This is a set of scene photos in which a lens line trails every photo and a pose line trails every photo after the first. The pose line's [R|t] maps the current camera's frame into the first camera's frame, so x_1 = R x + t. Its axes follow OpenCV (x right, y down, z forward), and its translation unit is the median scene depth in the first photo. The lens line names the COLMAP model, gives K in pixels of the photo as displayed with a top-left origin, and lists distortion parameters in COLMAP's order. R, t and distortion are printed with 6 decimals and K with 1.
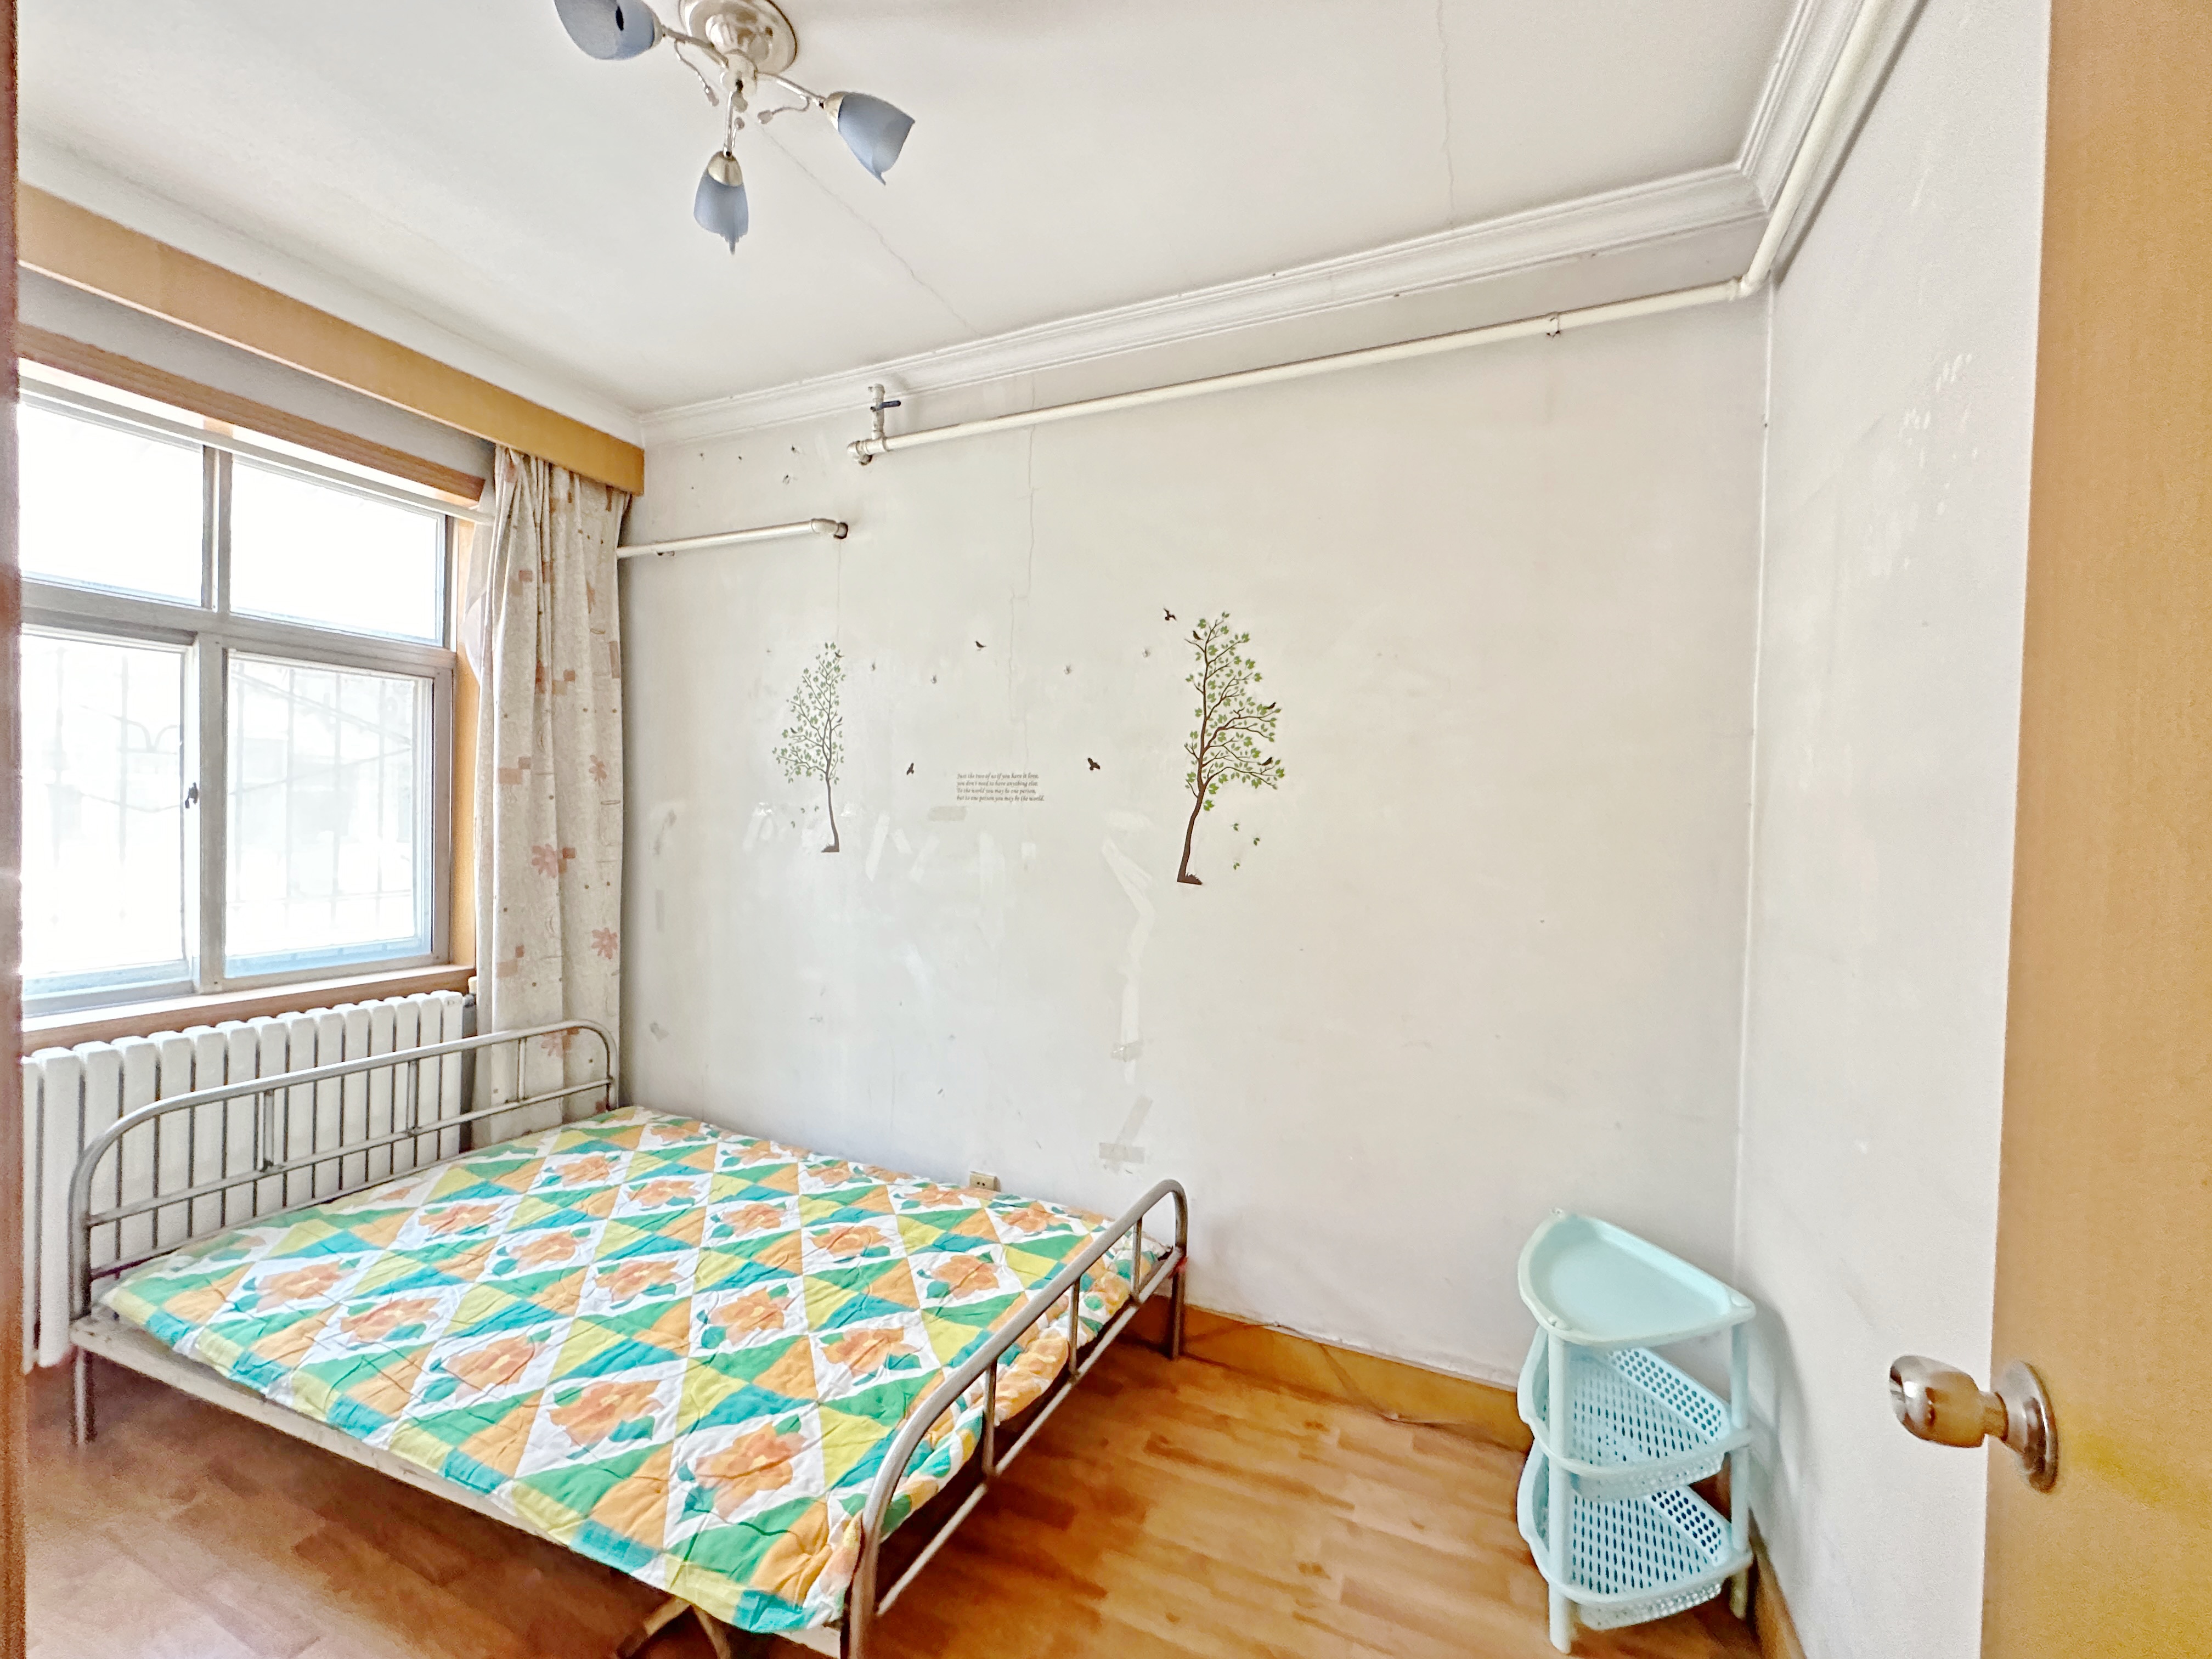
lens RADIAL K [[879.2, 0, 1113.1], [0, 879.2, 828.8], [0, 0, 1]] dist [0.000314, 0.000093]
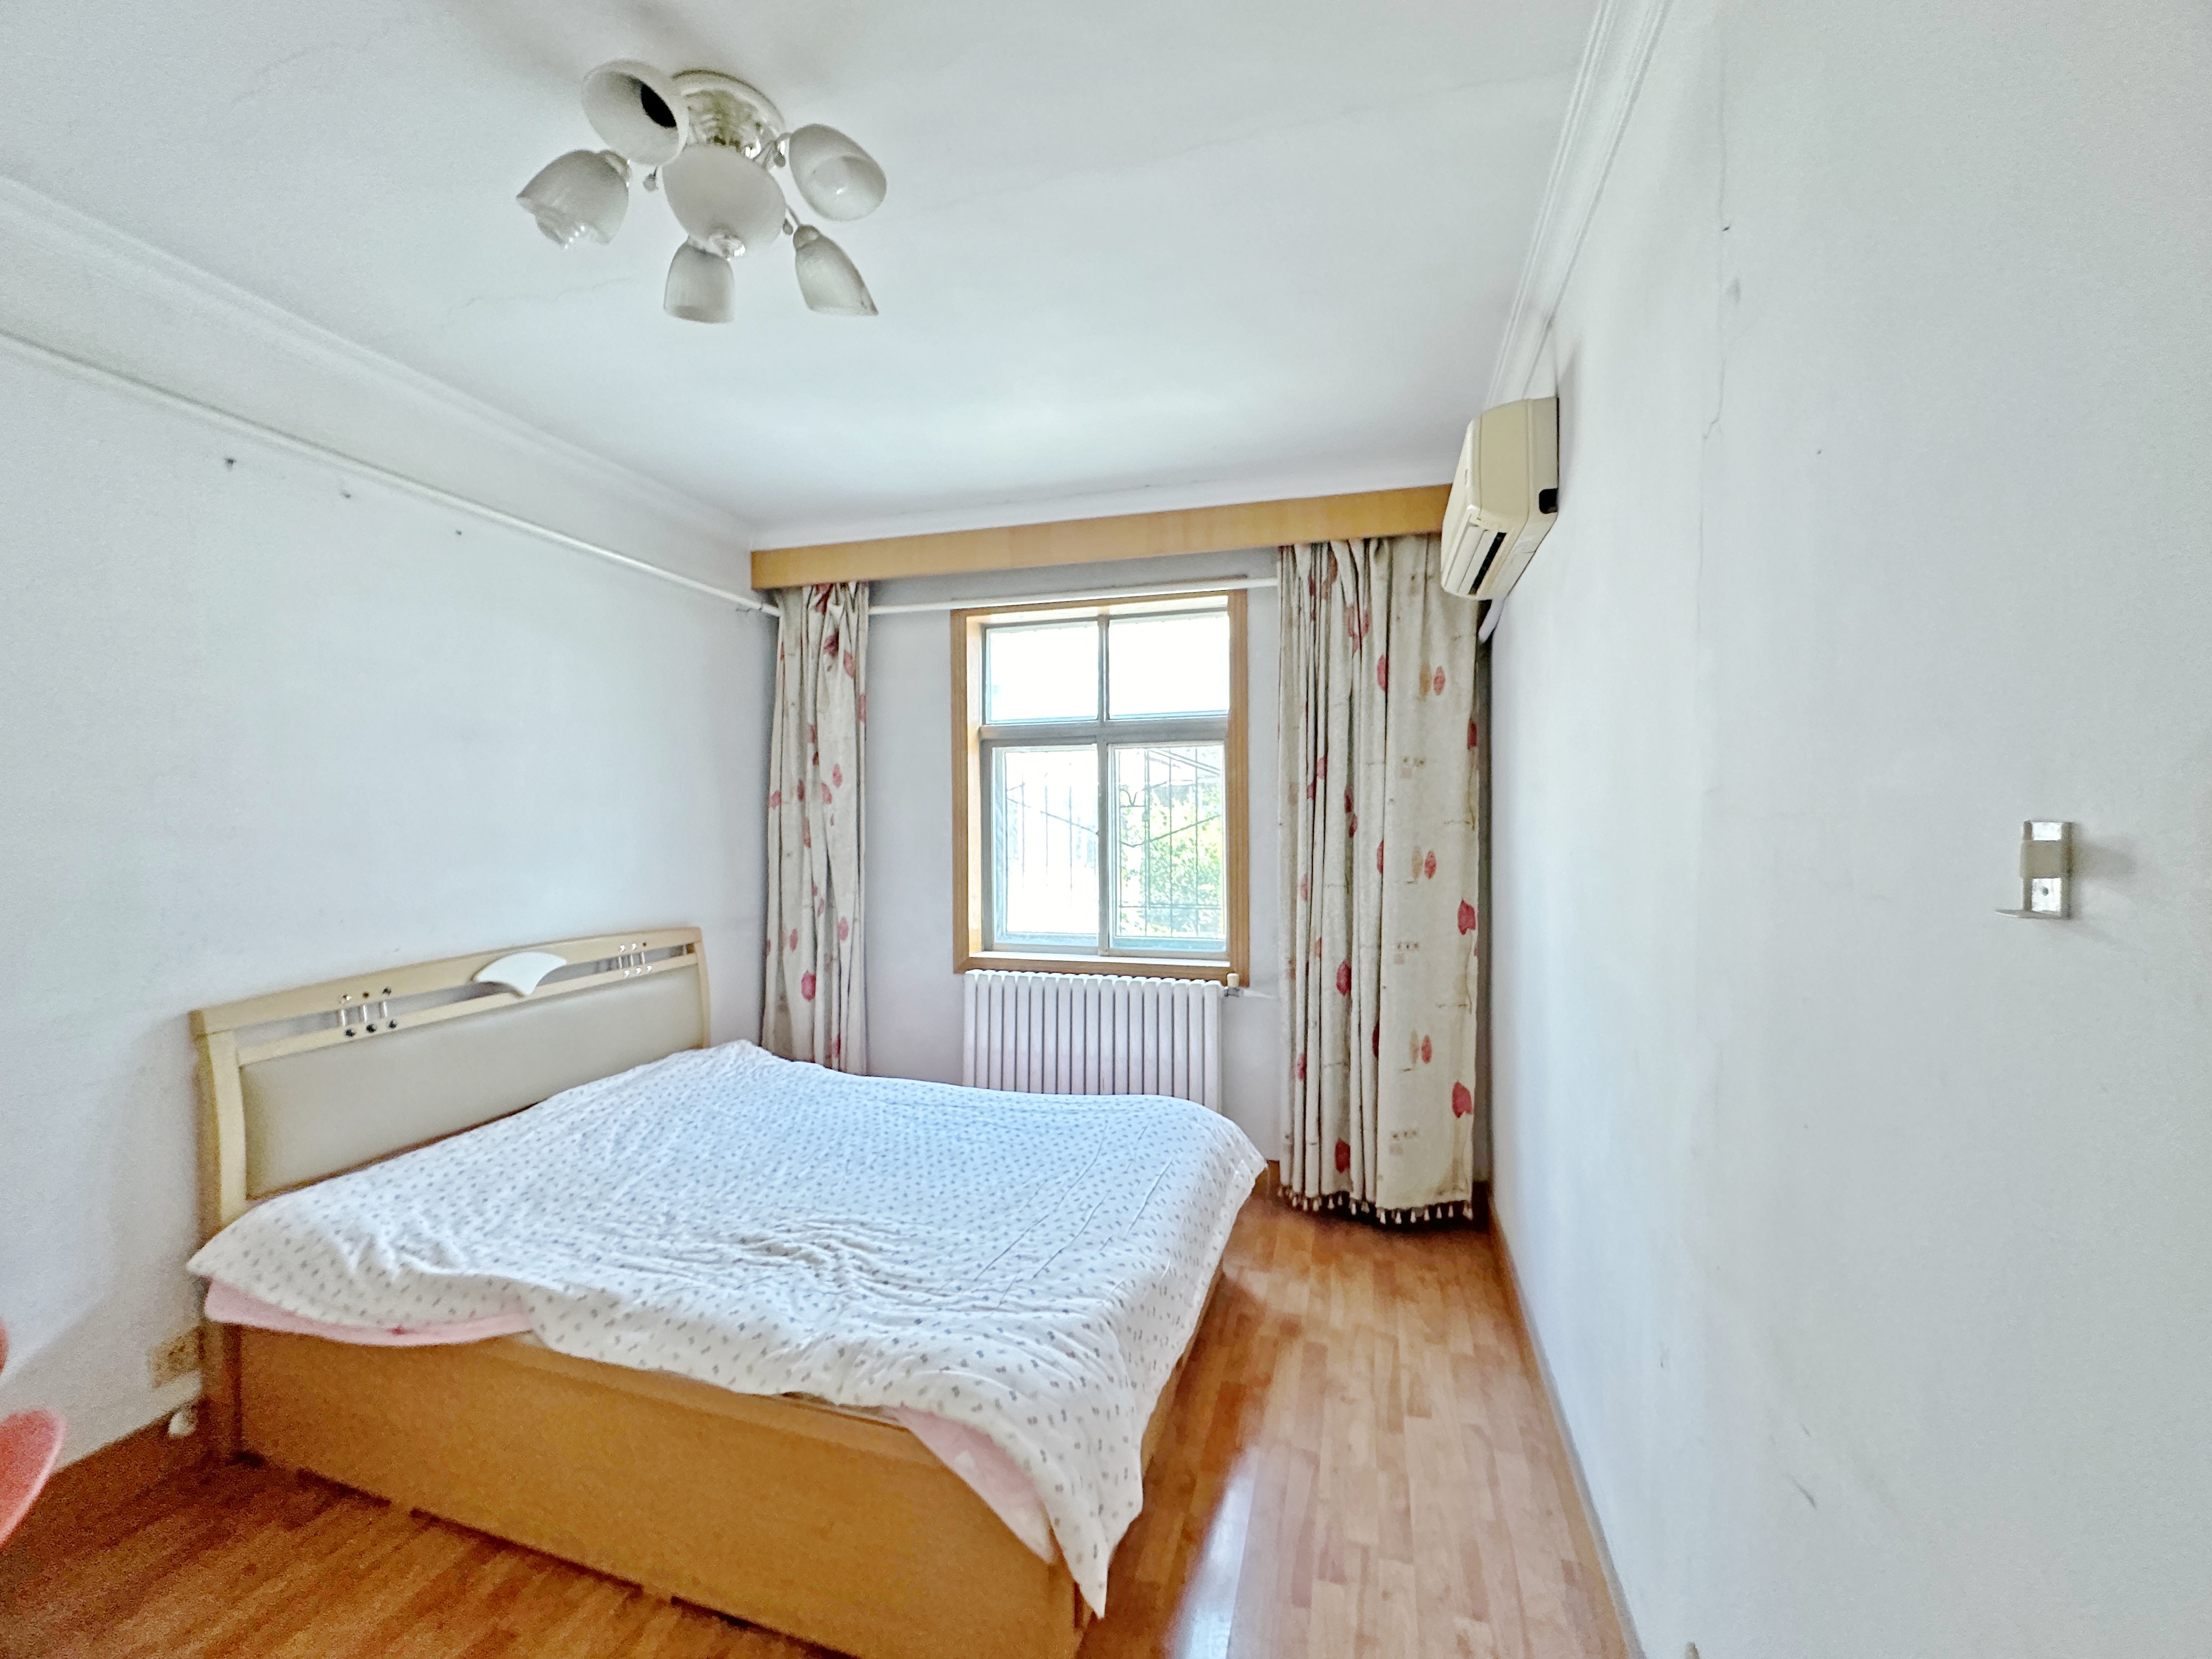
lens RADIAL K [[879.2, 0, 1113.9], [0, 879.2, 833.7], [0, 0, 1]] dist [0.000314, 0.000093]
pose [[0.140728, -0.002585, -0.990045, 0.564245], [0.002989, 0.999993, -0.002186, -0.032793], [0.990044, -0.002651, 0.140735, 0.764561]]
